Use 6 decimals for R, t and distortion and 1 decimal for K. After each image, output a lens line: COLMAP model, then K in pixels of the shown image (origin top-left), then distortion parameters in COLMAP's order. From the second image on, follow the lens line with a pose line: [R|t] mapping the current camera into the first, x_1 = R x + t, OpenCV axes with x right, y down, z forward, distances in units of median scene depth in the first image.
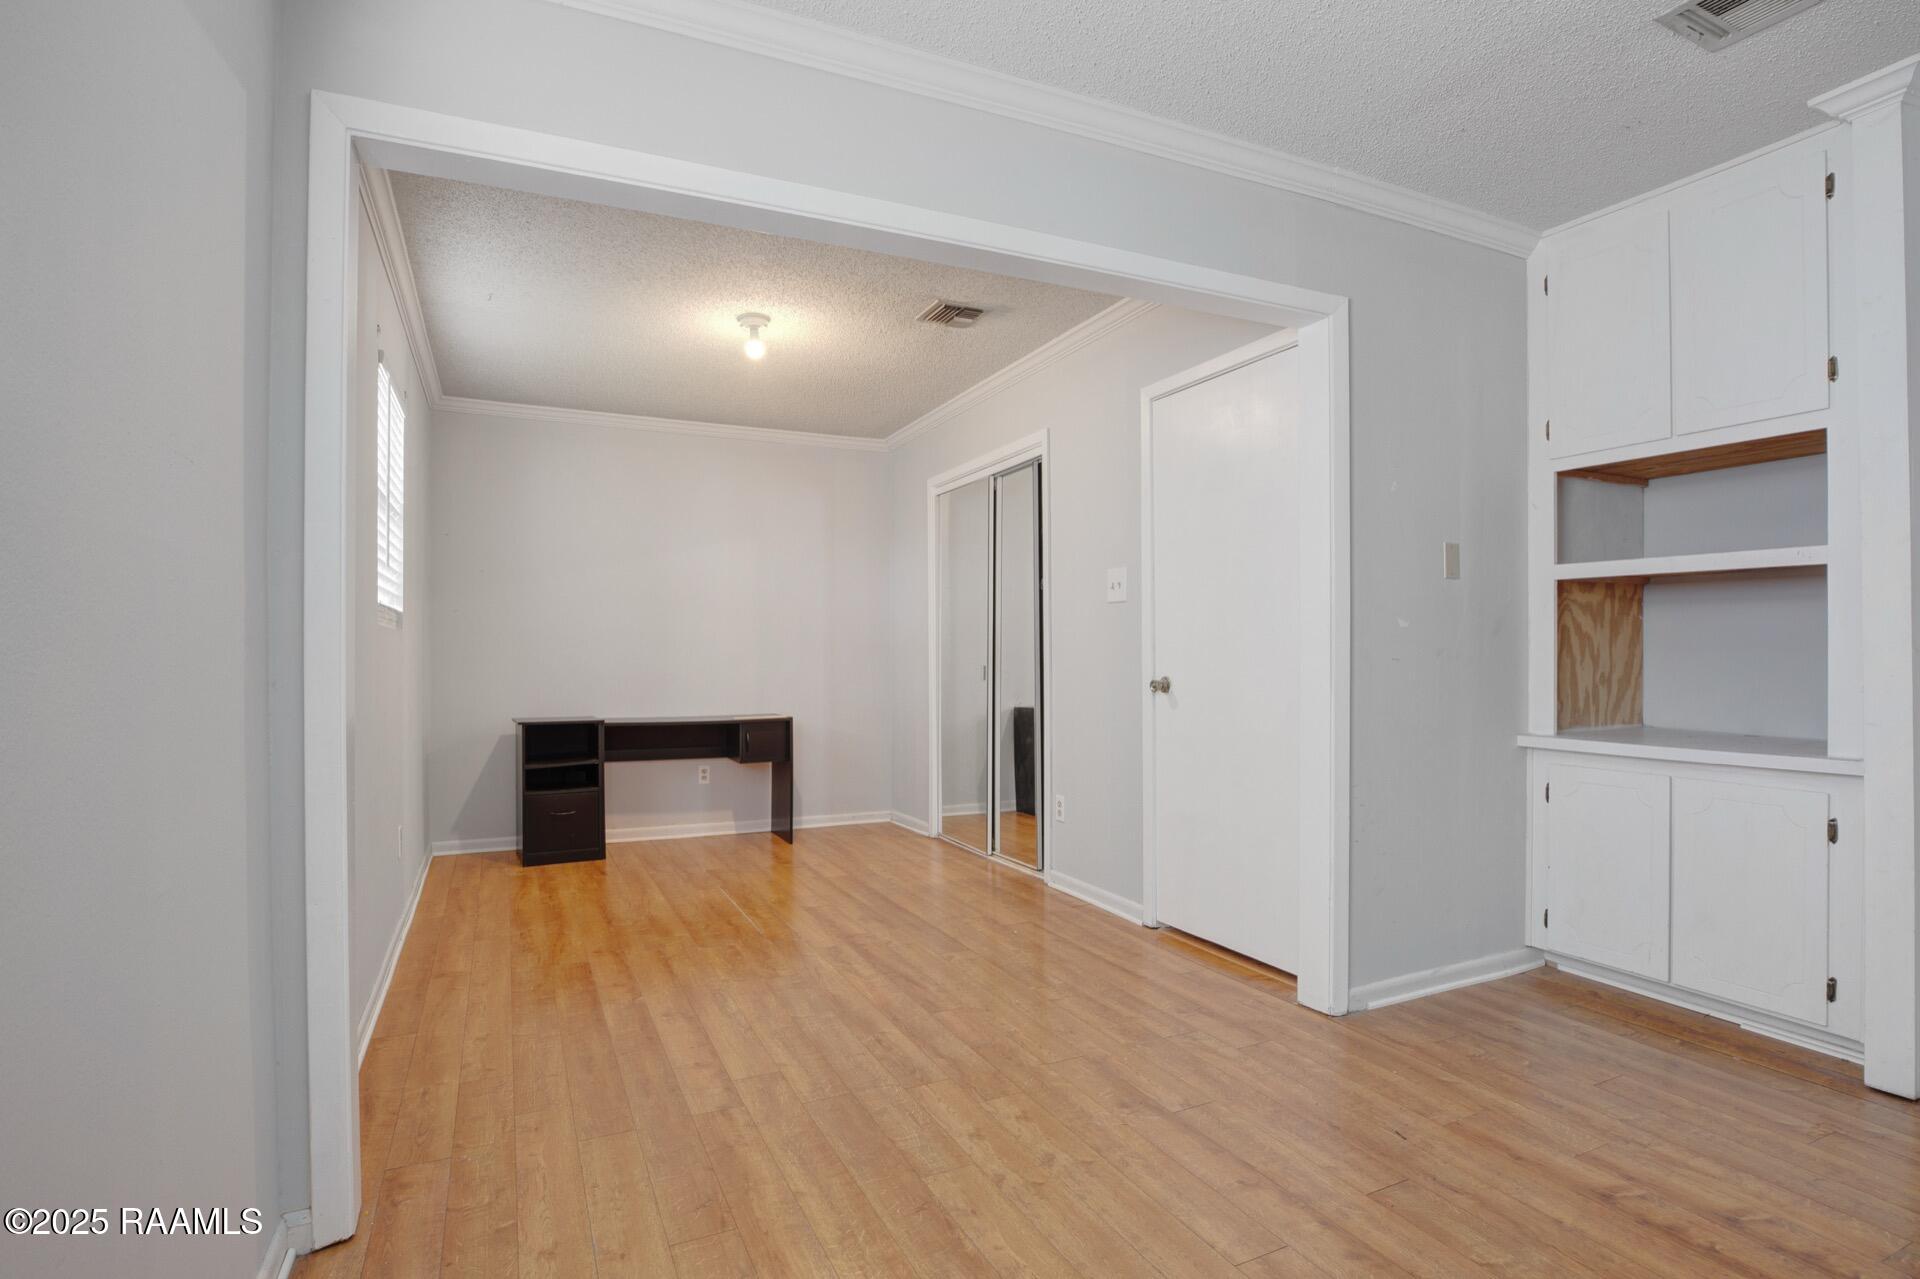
lens RADIAL K [[928.4, 0, 955.2], [0, 928.4, 643.0], [0, 0, 1]] dist [-0.017532, -0.000252]
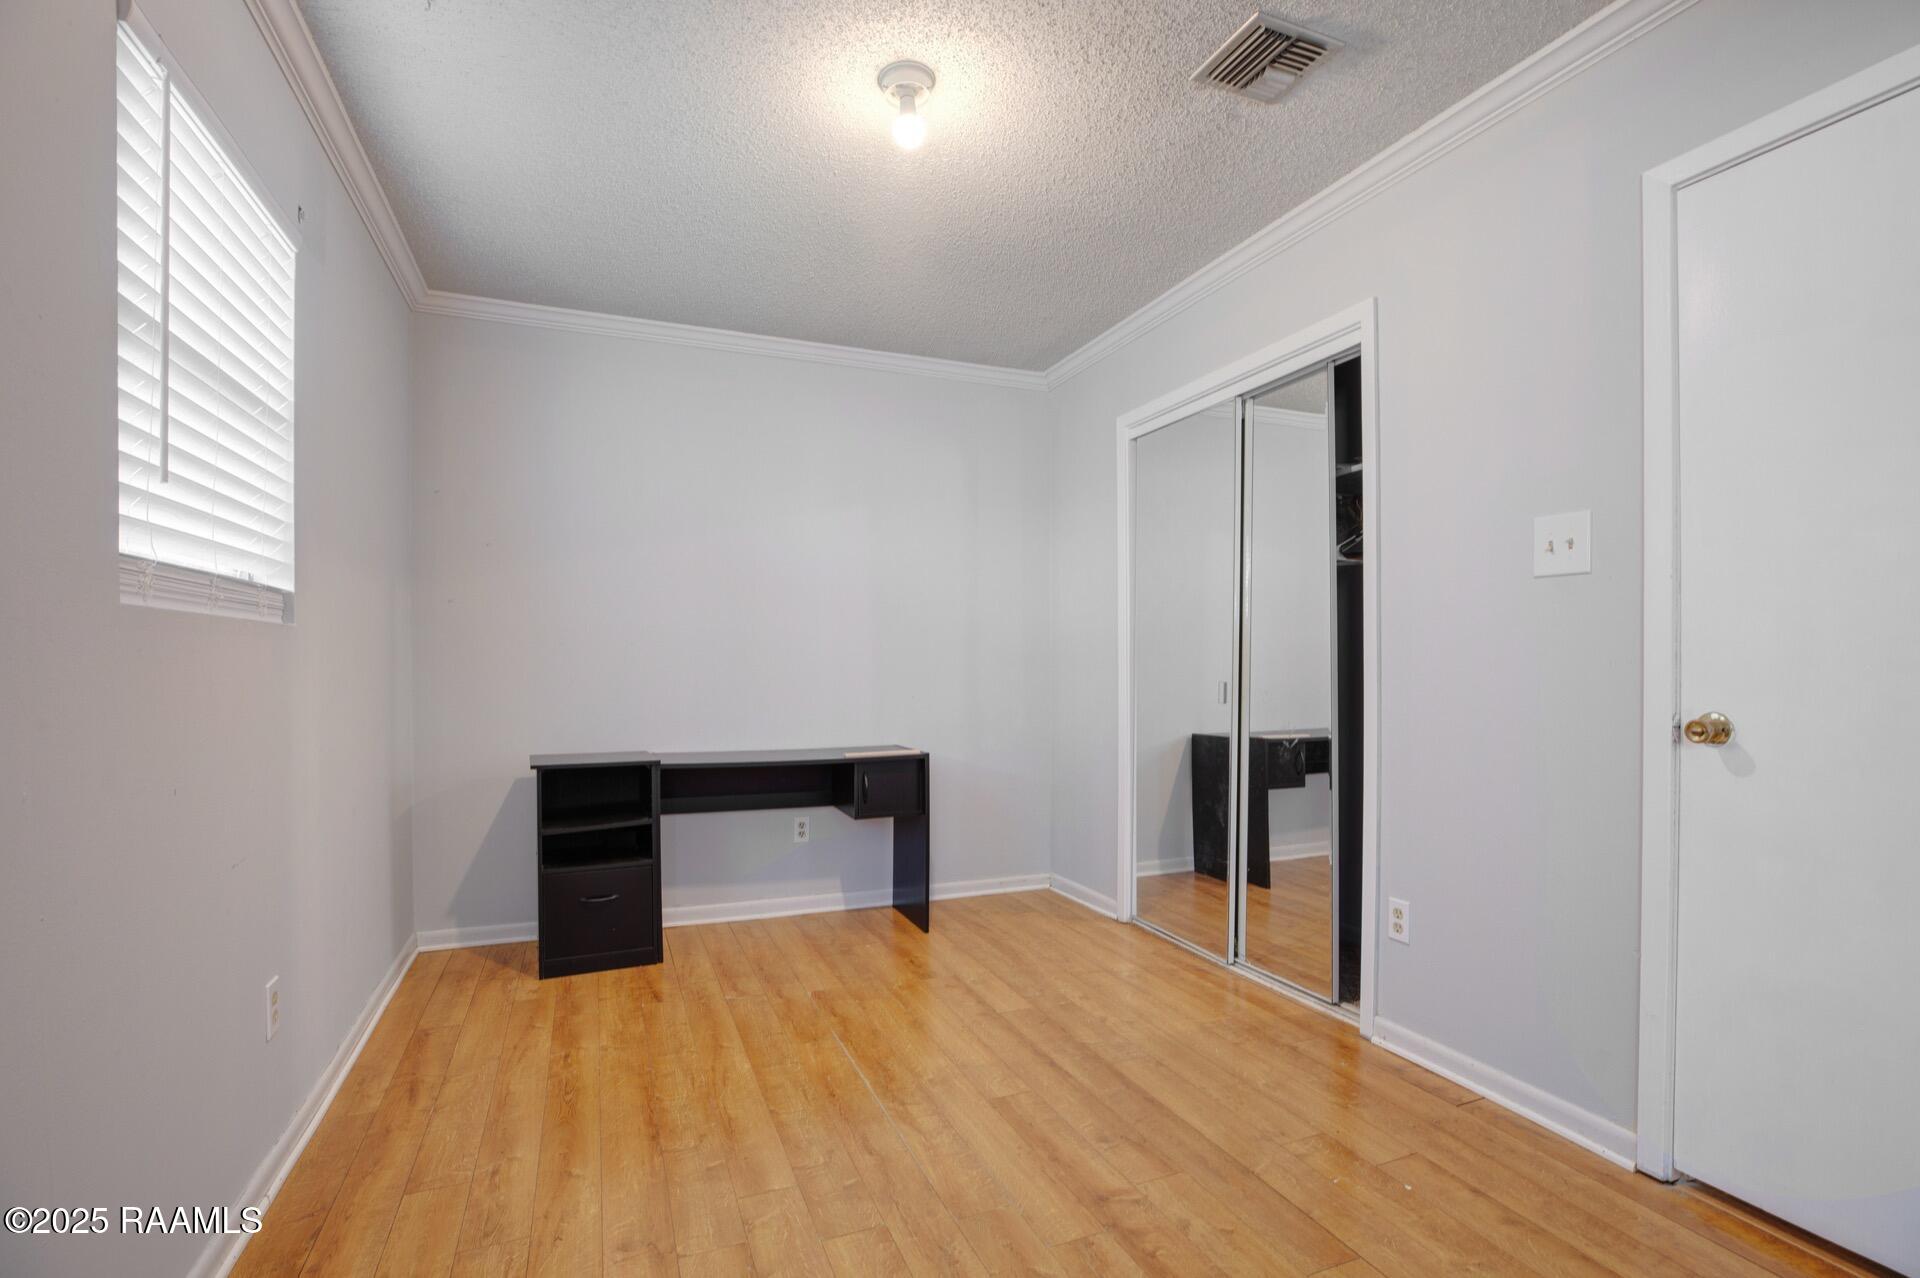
lens RADIAL K [[928.4, 0, 1024.4], [0, 928.4, 663.4], [0, 0, 1]] dist [-0.017532, -0.000252]
pose [[0.999954, 0.002773, -0.009203, -0.118181], [-0.002631, 0.999879, 0.015351, 0.000807], [0.009245, -0.015326, 0.999840, 0.365083]]
